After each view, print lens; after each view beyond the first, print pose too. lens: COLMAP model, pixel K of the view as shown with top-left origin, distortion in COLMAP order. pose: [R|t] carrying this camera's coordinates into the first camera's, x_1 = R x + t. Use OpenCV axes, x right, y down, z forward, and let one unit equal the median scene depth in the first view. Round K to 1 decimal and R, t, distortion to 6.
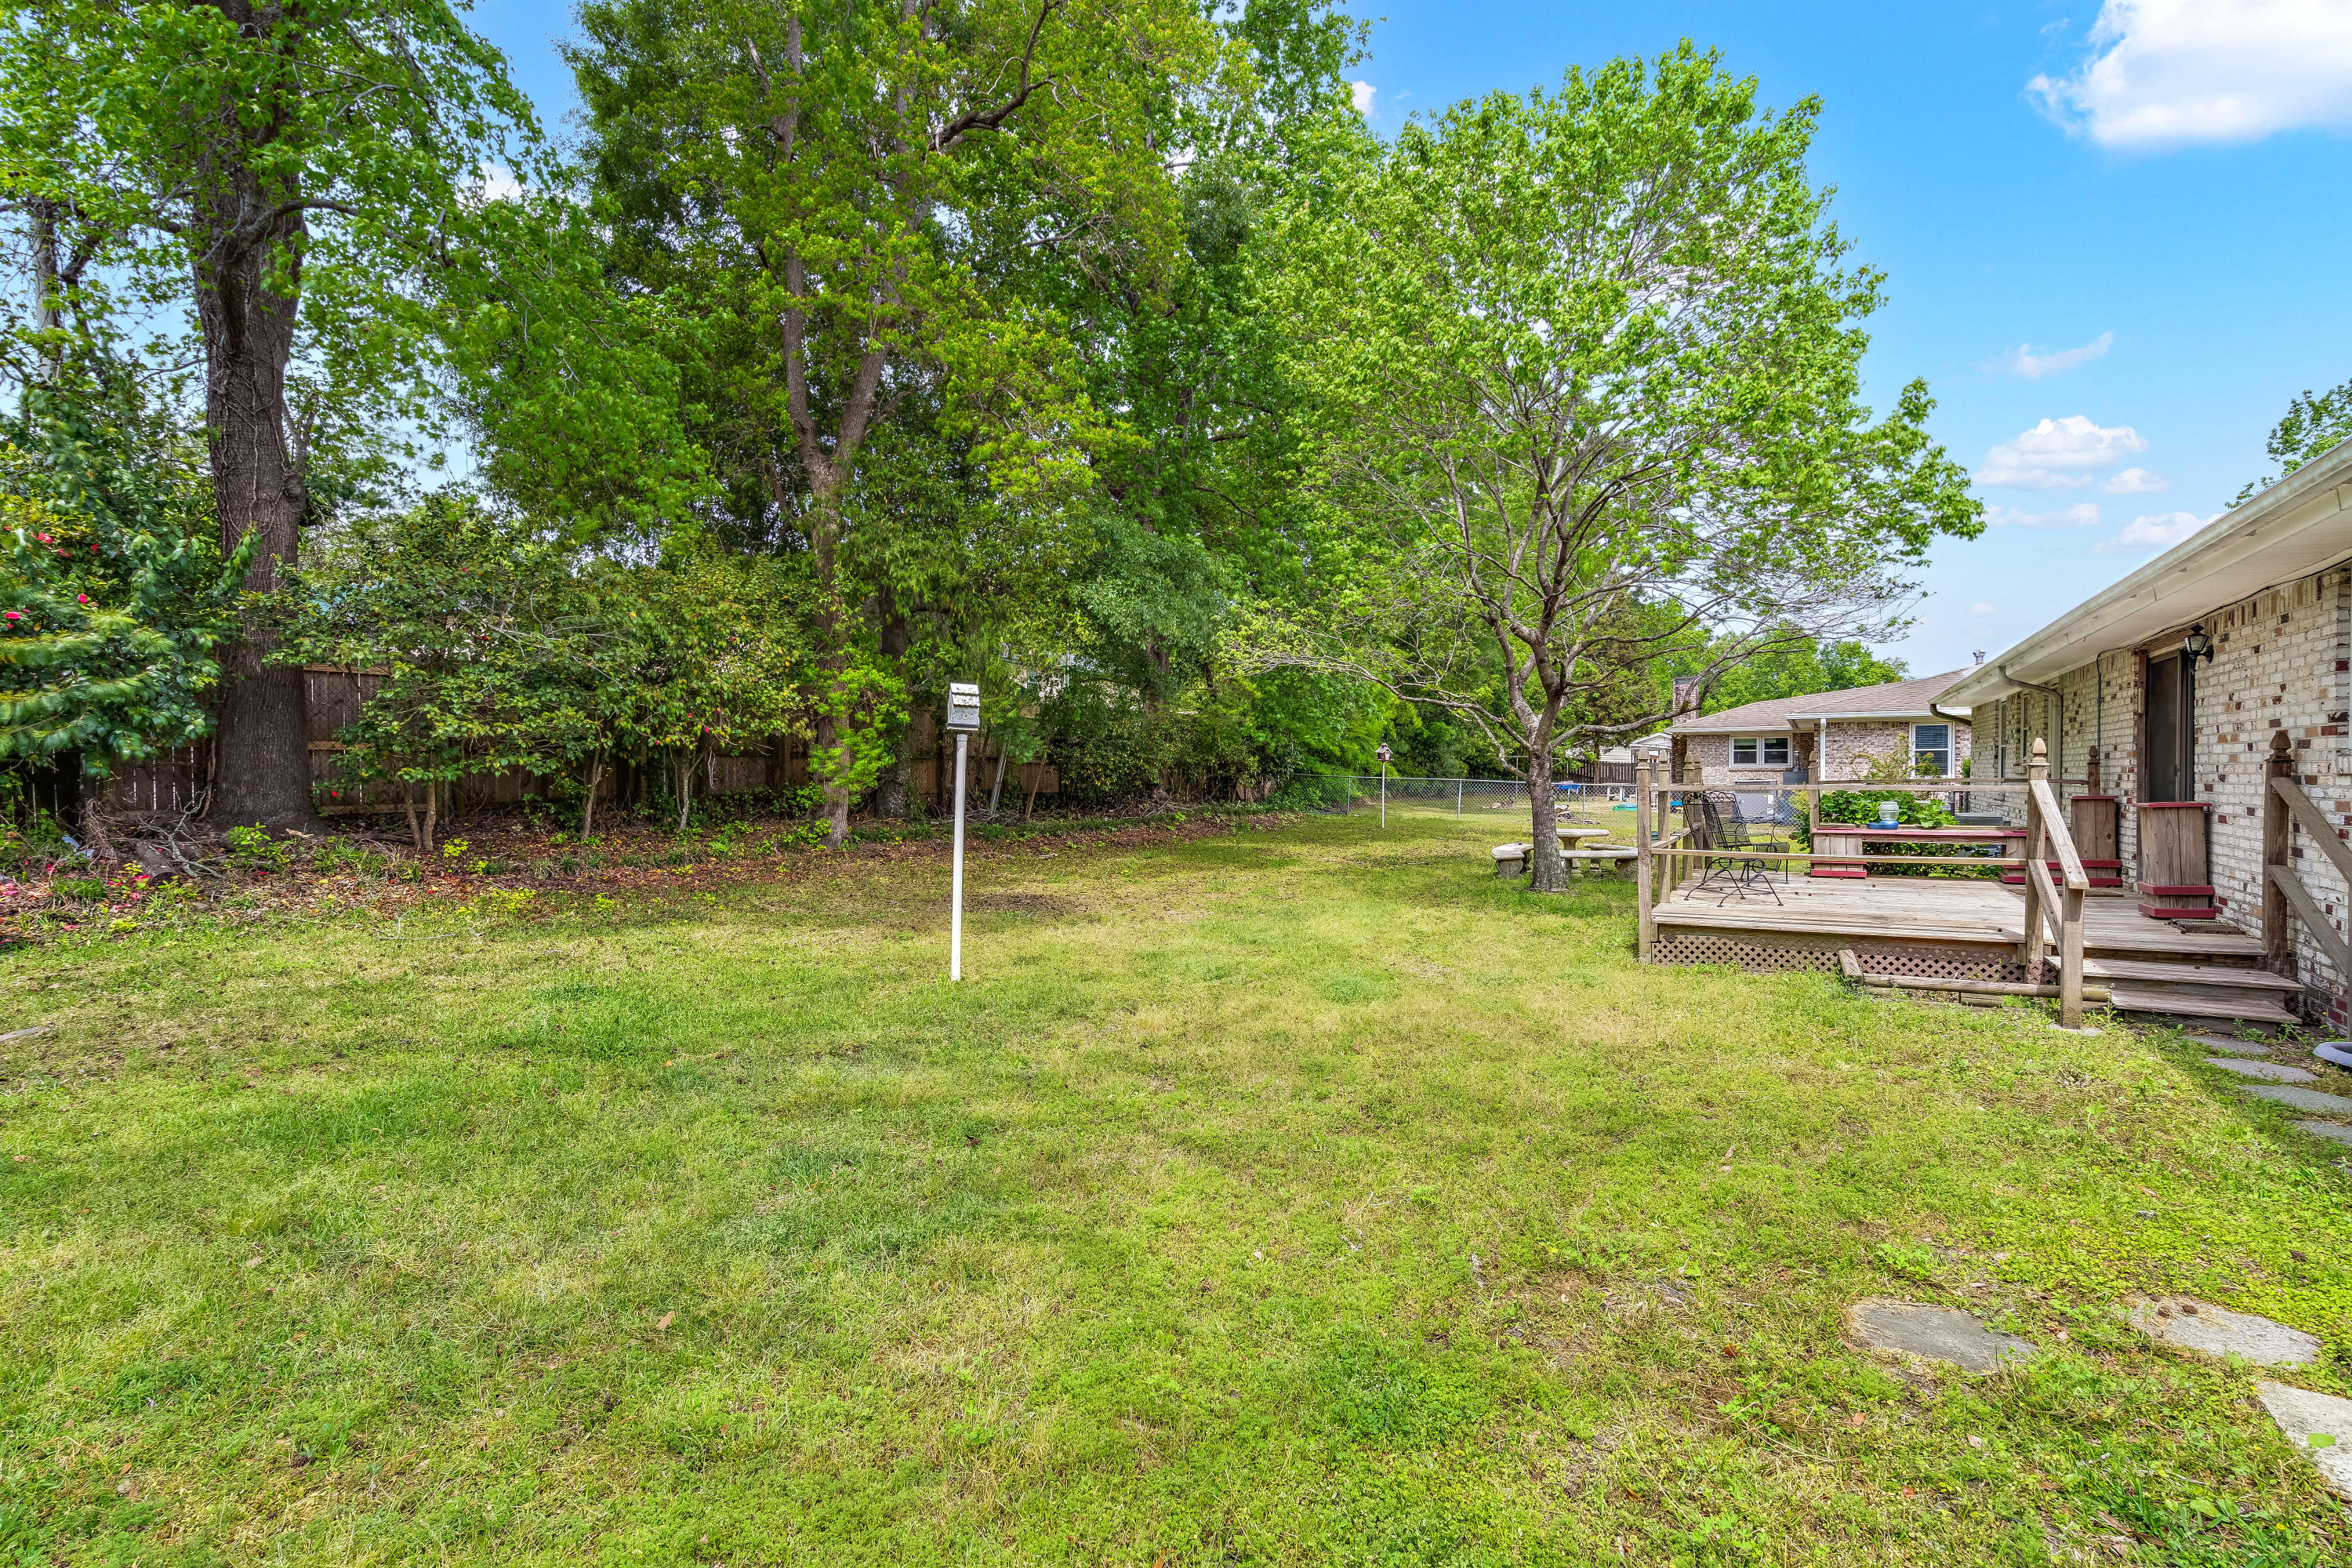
lens RADIAL K [[1076.8, 0, 1182.3], [0, 1076.8, 744.2], [0, 0, 1]] dist [-0.002141, 0.001356]
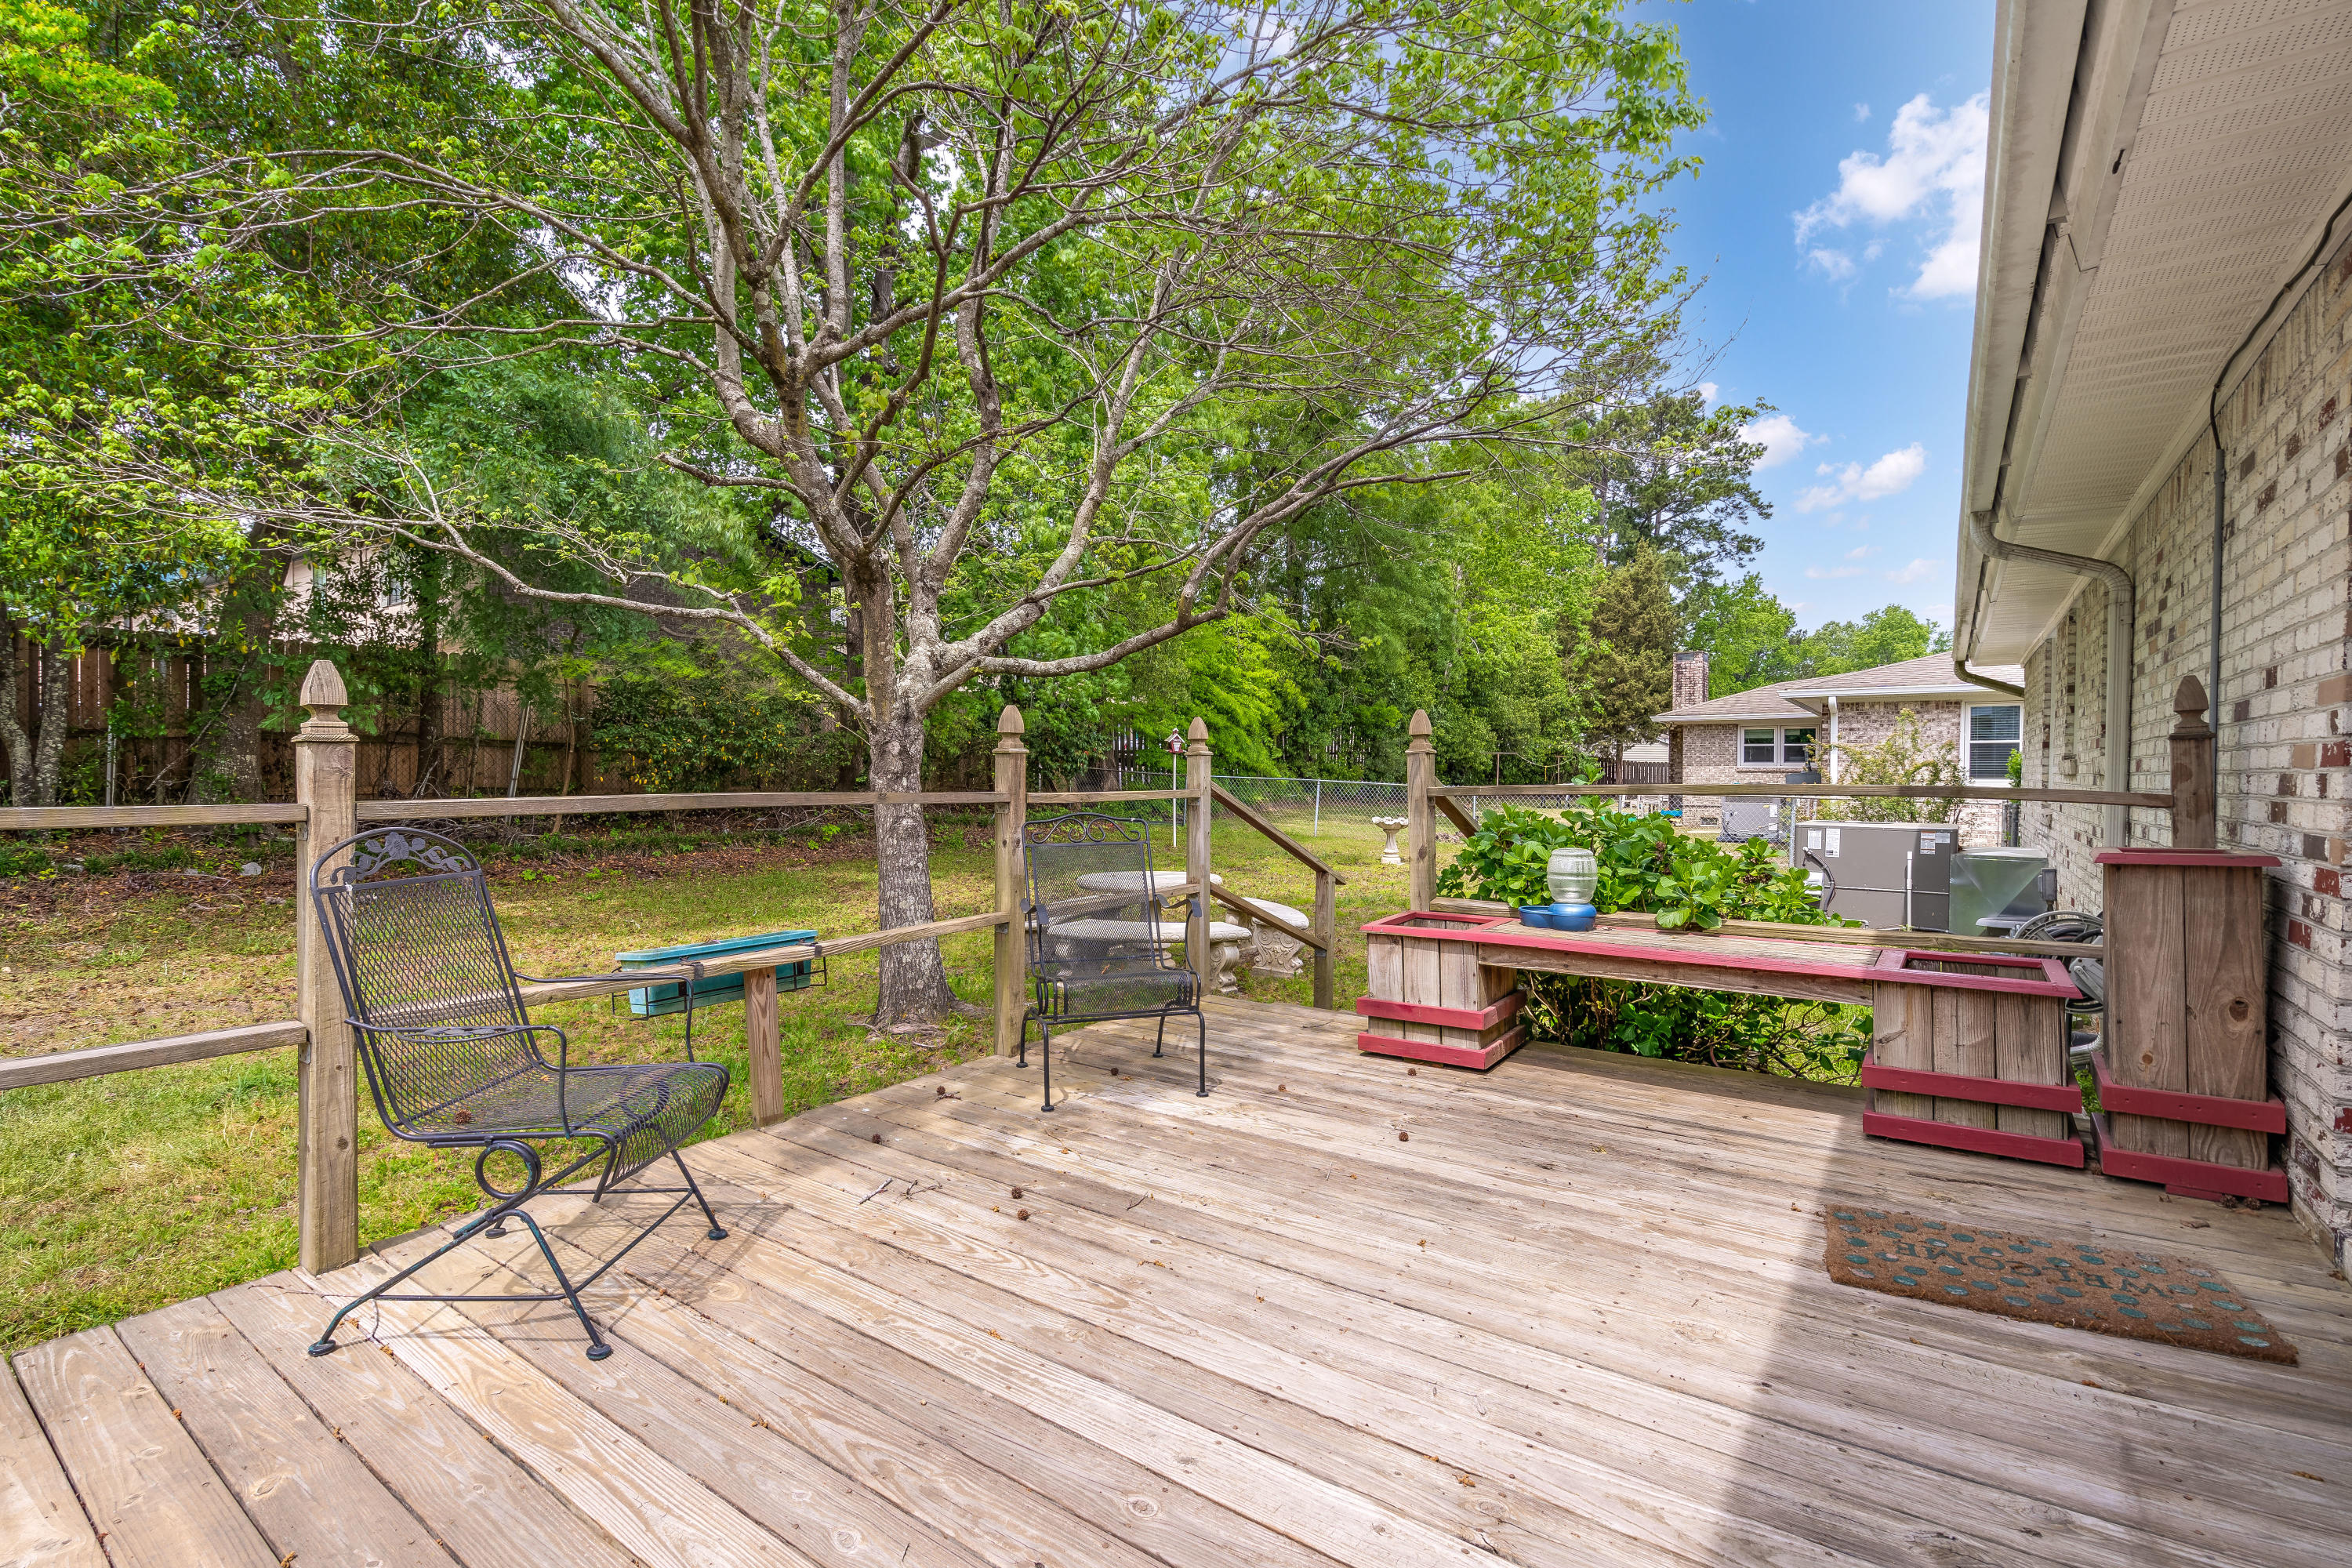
lens RADIAL K [[1076.8, 0, 1182.3], [0, 1076.8, 744.2], [0, 0, 1]] dist [-0.002141, 0.001356]
pose [[0.996229, 0.007631, -0.086422, 0.390365], [-0.007446, 0.999969, 0.002468, 0.013712], [0.086438, -0.001815, 0.996256, 0.446179]]
